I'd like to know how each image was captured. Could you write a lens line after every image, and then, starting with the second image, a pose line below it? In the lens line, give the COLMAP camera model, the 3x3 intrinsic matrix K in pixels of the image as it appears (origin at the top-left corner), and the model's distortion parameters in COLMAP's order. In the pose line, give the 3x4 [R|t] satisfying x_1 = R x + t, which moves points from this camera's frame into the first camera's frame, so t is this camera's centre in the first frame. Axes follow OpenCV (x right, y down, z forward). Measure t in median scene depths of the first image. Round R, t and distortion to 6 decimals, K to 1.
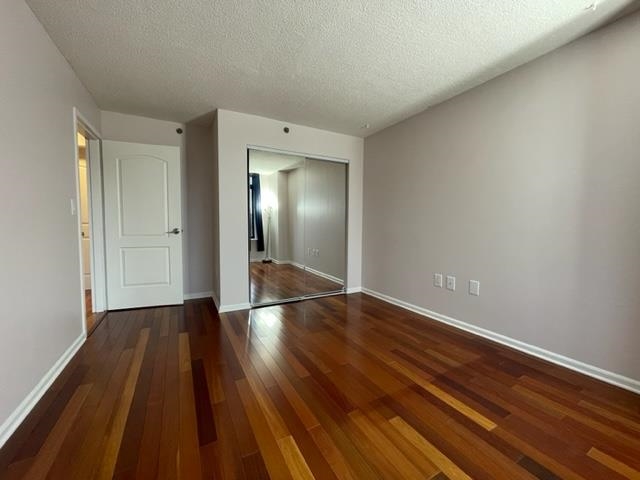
lens RADIAL K [[259.4, 0, 322.4], [0, 259.4, 238.0], [0, 0, 1]] dist [-0.001941, 0.000140]
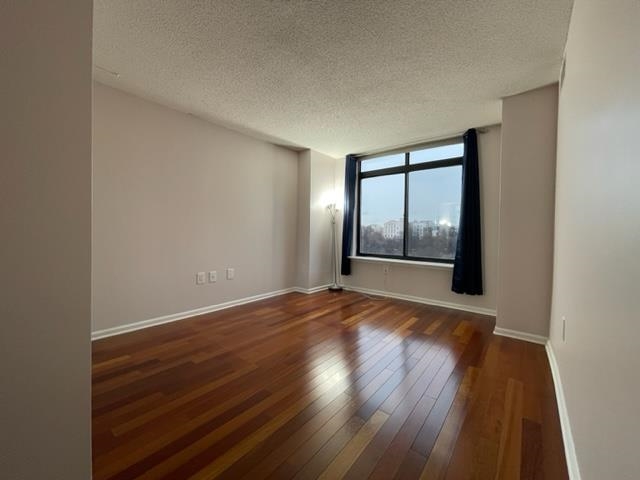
lens RADIAL K [[259.4, 0, 321.0], [0, 259.4, 237.2], [0, 0, 1]] dist [-0.001941, 0.000140]
pose [[-0.372663, -0.029309, 0.927504, -1.028961], [0.033078, 0.998446, 0.044842, -0.057953], [-0.927377, 0.047391, -0.371114, 1.251802]]
